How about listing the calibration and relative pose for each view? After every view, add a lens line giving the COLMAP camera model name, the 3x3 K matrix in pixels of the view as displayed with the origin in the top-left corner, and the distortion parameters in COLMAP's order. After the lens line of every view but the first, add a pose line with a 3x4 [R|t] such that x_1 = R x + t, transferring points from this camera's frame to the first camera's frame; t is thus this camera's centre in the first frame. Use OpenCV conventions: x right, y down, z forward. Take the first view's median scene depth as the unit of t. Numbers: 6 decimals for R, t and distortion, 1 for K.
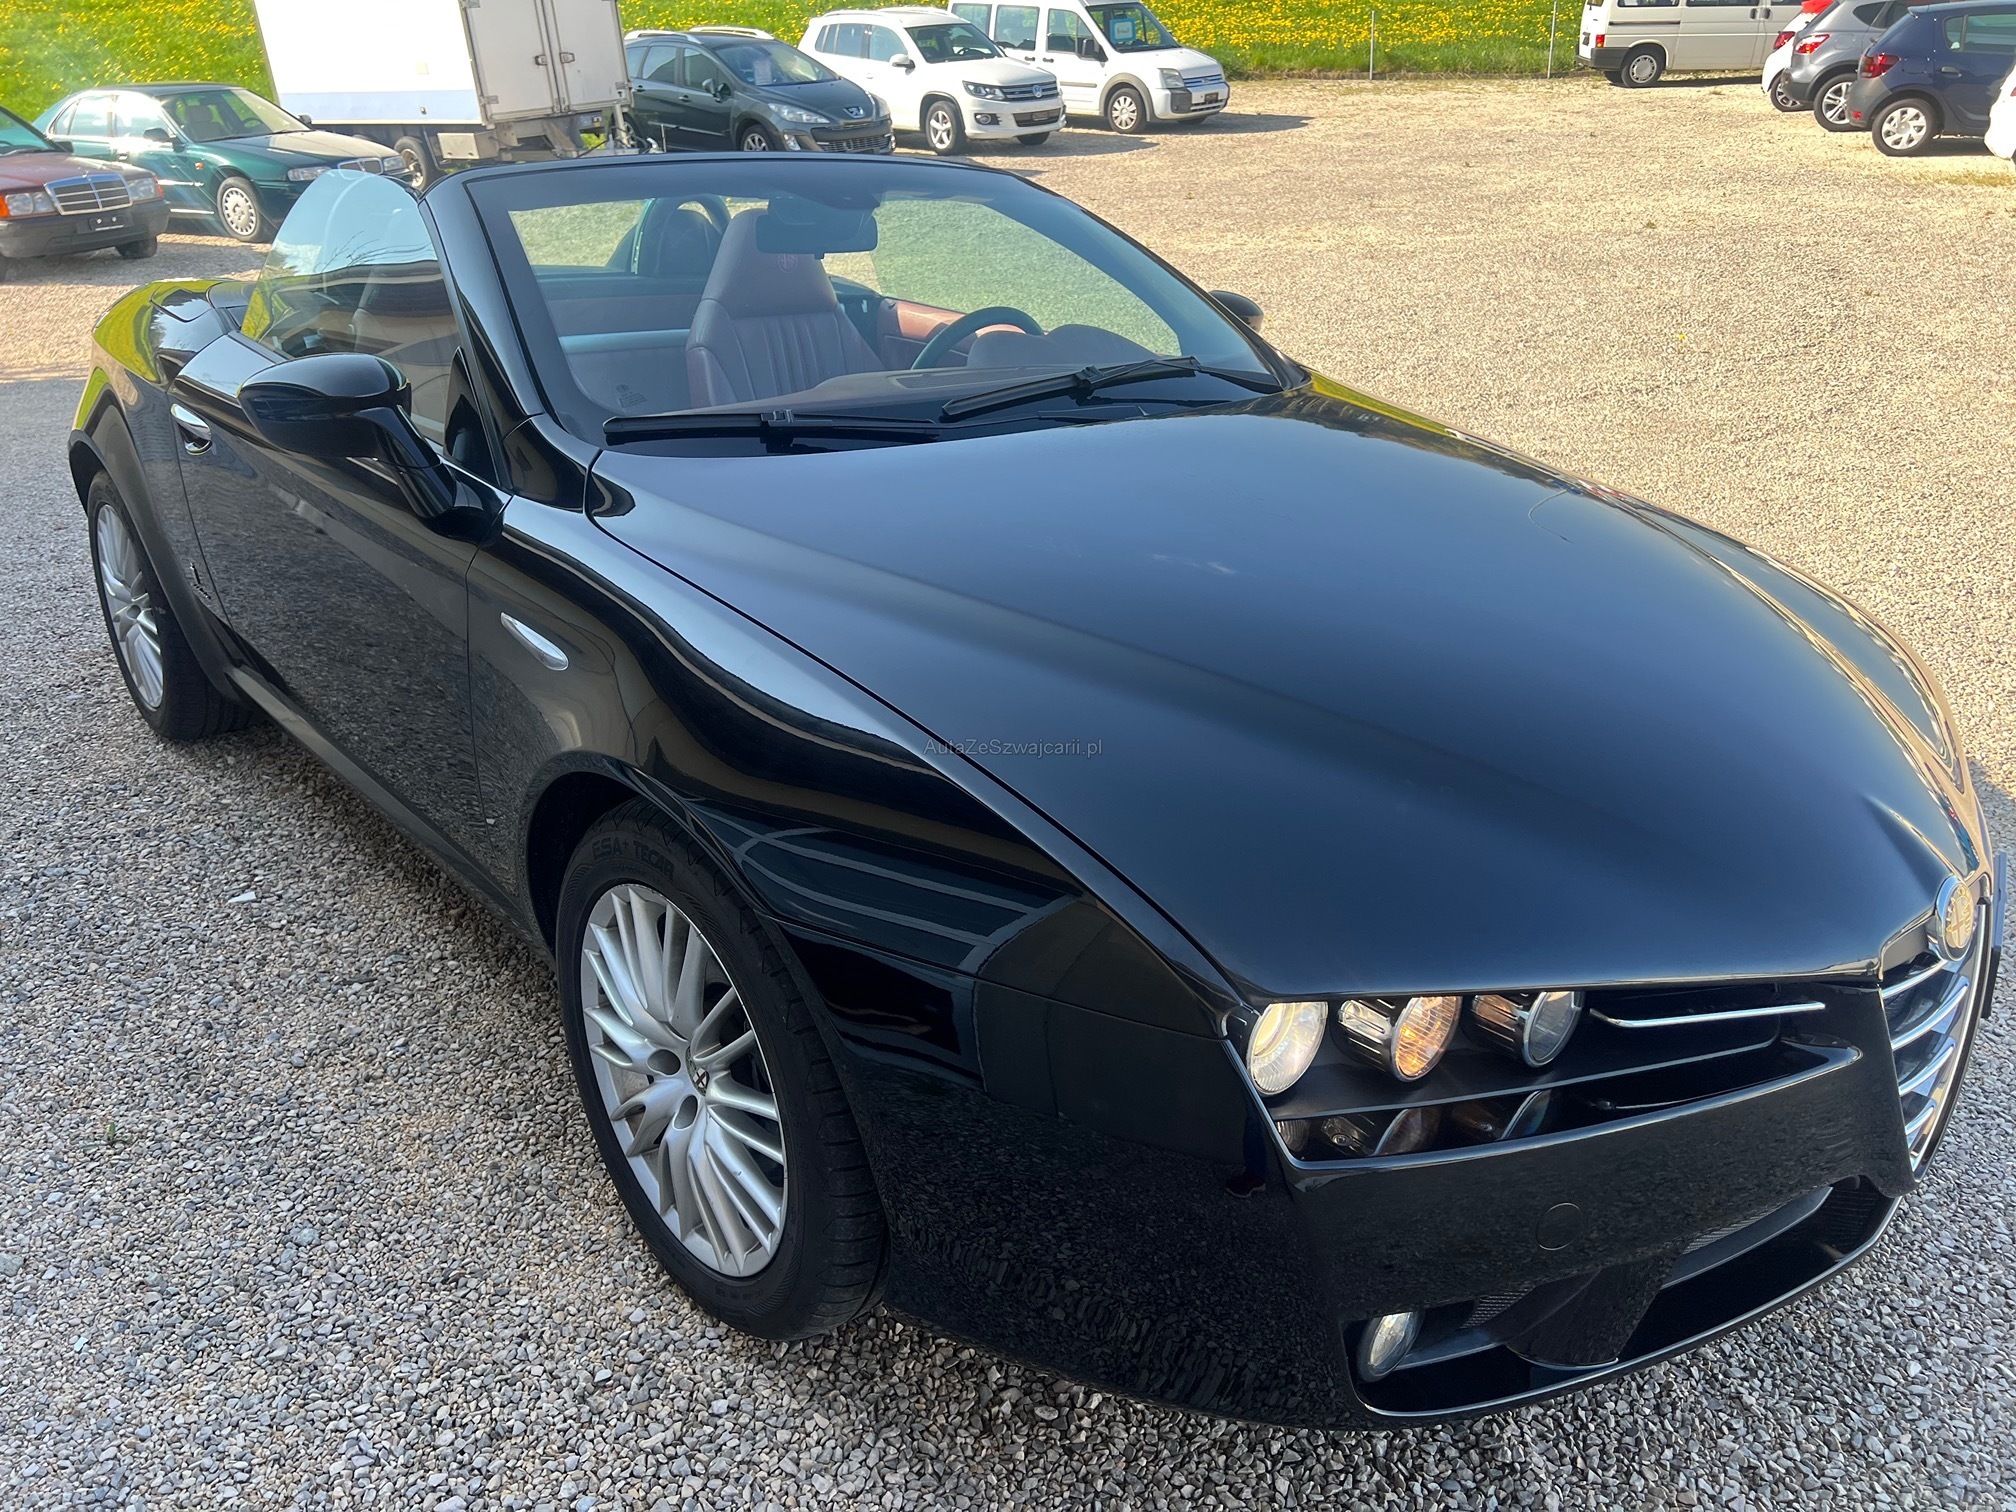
lens RADIAL K [[1520.4, 0, 1002.6], [0, 1520.4, 759.3], [0, 0, 1]] dist [0.044697, -0.054734]
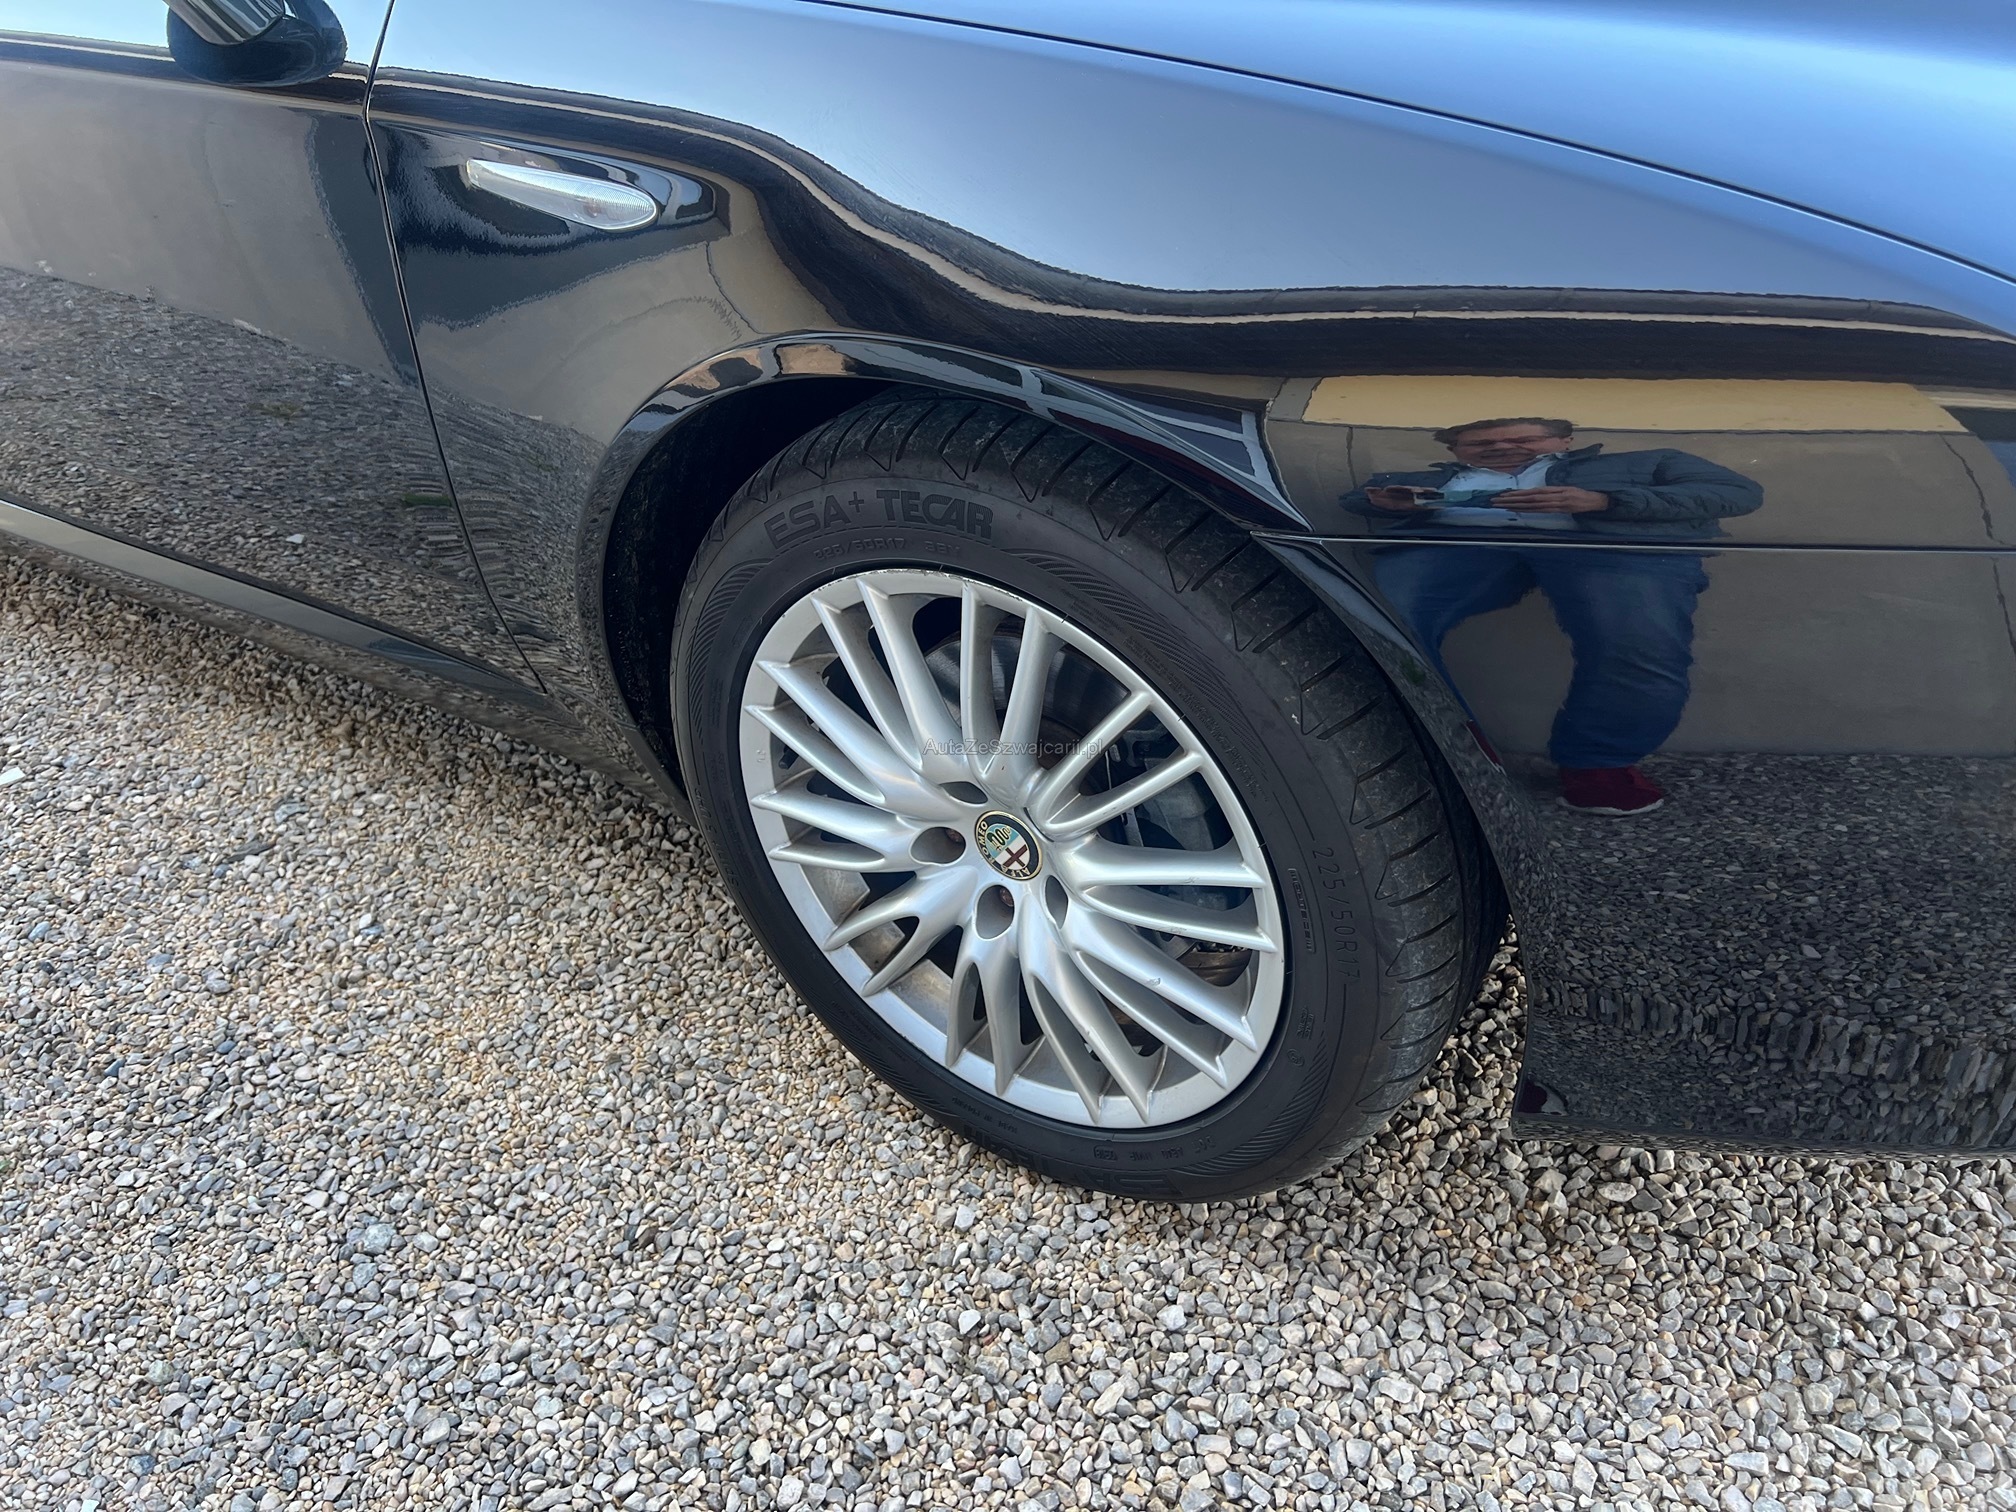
lens RADIAL K [[1540.4, 0, 1002.0], [0, 1540.4, 763.4], [0, 0, 1]] dist [0.035652, -0.048928]
pose [[0.959077, -0.225280, 0.171525, -0.064797], [0.188650, 0.960147, 0.206225, 0.008738], [-0.211148, -0.165427, 0.963354, 0.084921]]
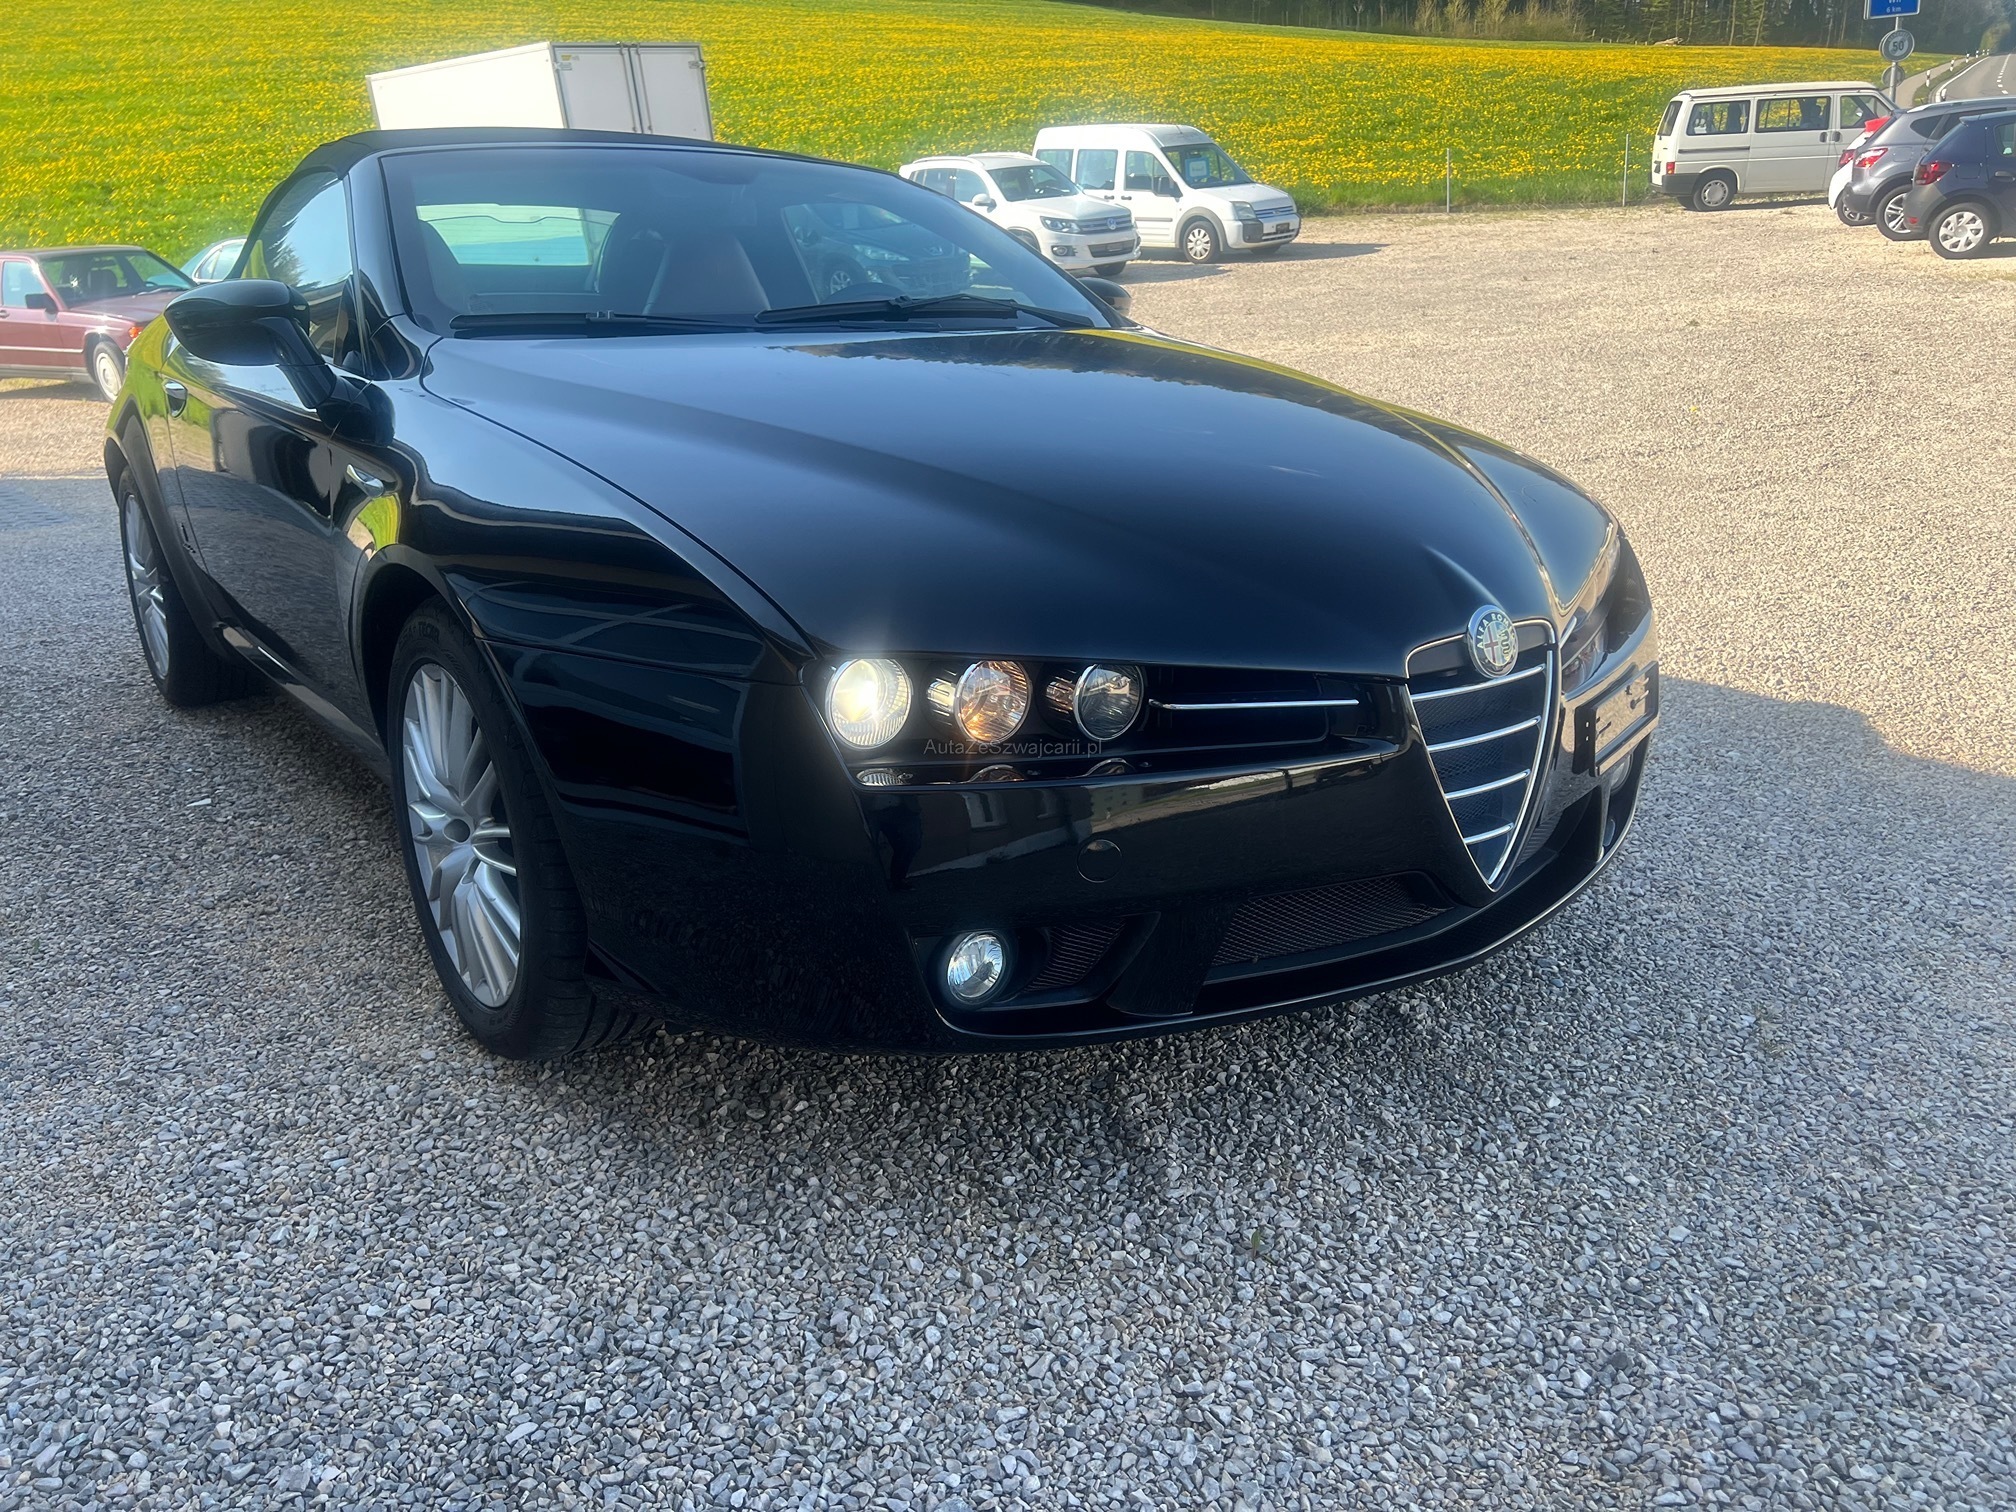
lens RADIAL K [[1520.3, 0, 1020.0], [0, 1520.3, 747.4], [0, 0, 1]] dist [0.037384, -0.041944]
pose [[0.998043, -0.004565, -0.062357, 0.060638], [-0.001374, 0.995488, -0.094872, 0.053414], [0.062509, 0.094772, 0.993535, -0.029515]]
